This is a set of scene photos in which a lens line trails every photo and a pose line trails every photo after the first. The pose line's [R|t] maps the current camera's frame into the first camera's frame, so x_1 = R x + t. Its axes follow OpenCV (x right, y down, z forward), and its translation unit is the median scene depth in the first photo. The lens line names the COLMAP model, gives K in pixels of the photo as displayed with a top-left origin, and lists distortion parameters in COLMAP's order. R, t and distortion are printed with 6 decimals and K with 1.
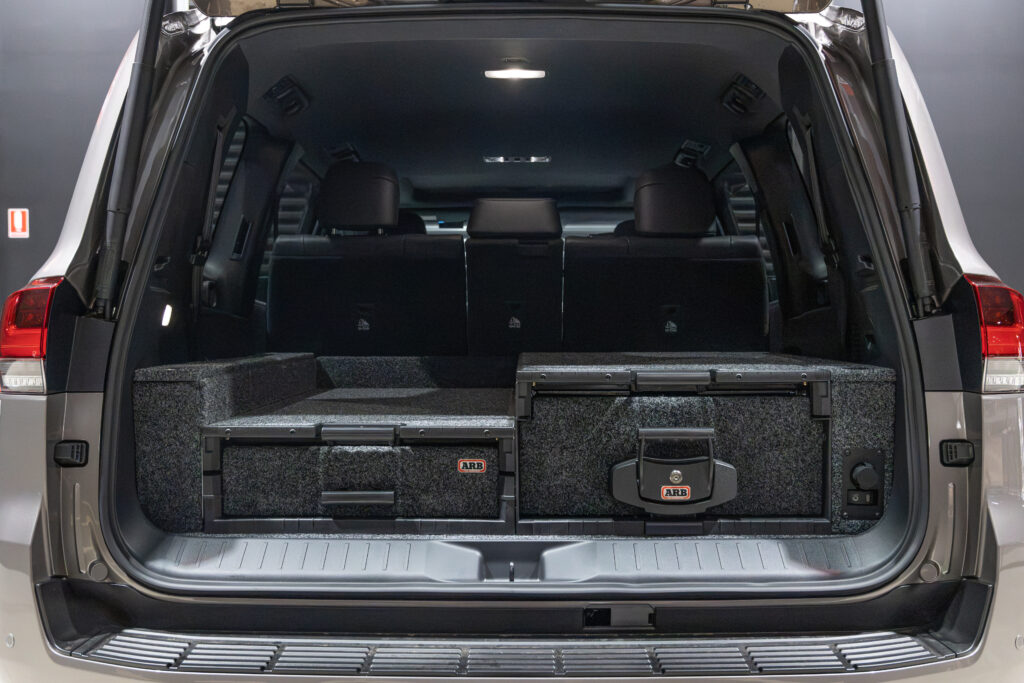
lens RADIAL K [[1054.2, 0, 512.0], [0, 1054.2, 341.5], [0, 0, 1]] dist [-0.008314, -0.006313]
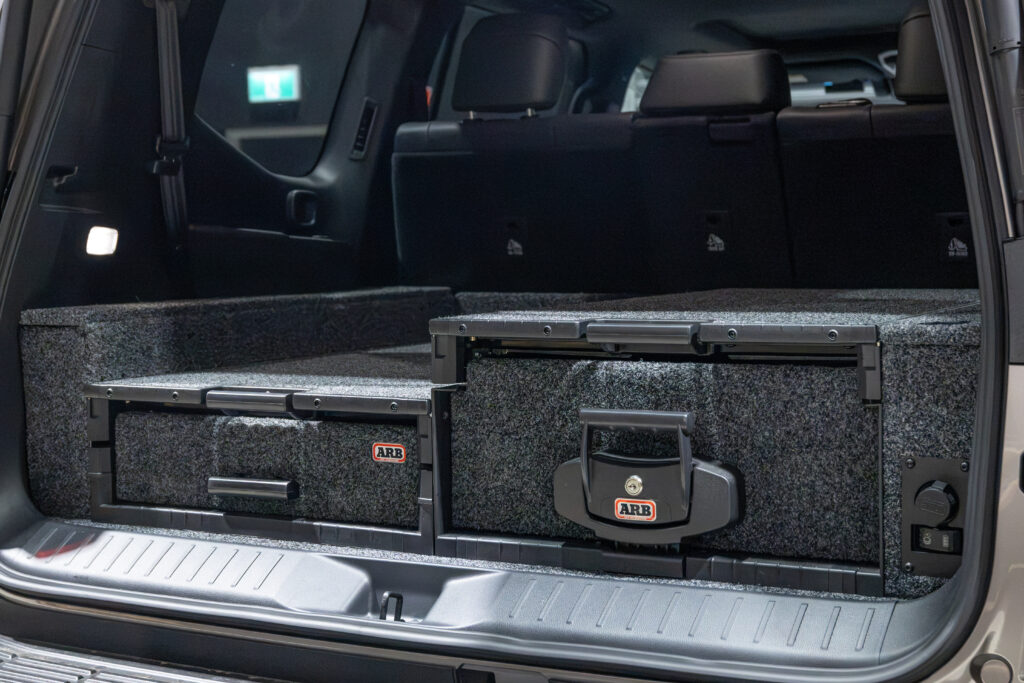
lens RADIAL K [[1597.5, 0, 511.9], [0, 1597.5, 291.0], [0, 0, 1]] dist [-0.011406, -0.024809]
pose [[0.892992, 0.006202, -0.450030, 0.516537], [0.001853, 0.999846, 0.017455, -0.008419], [0.450069, -0.016421, 0.892843, 0.087210]]
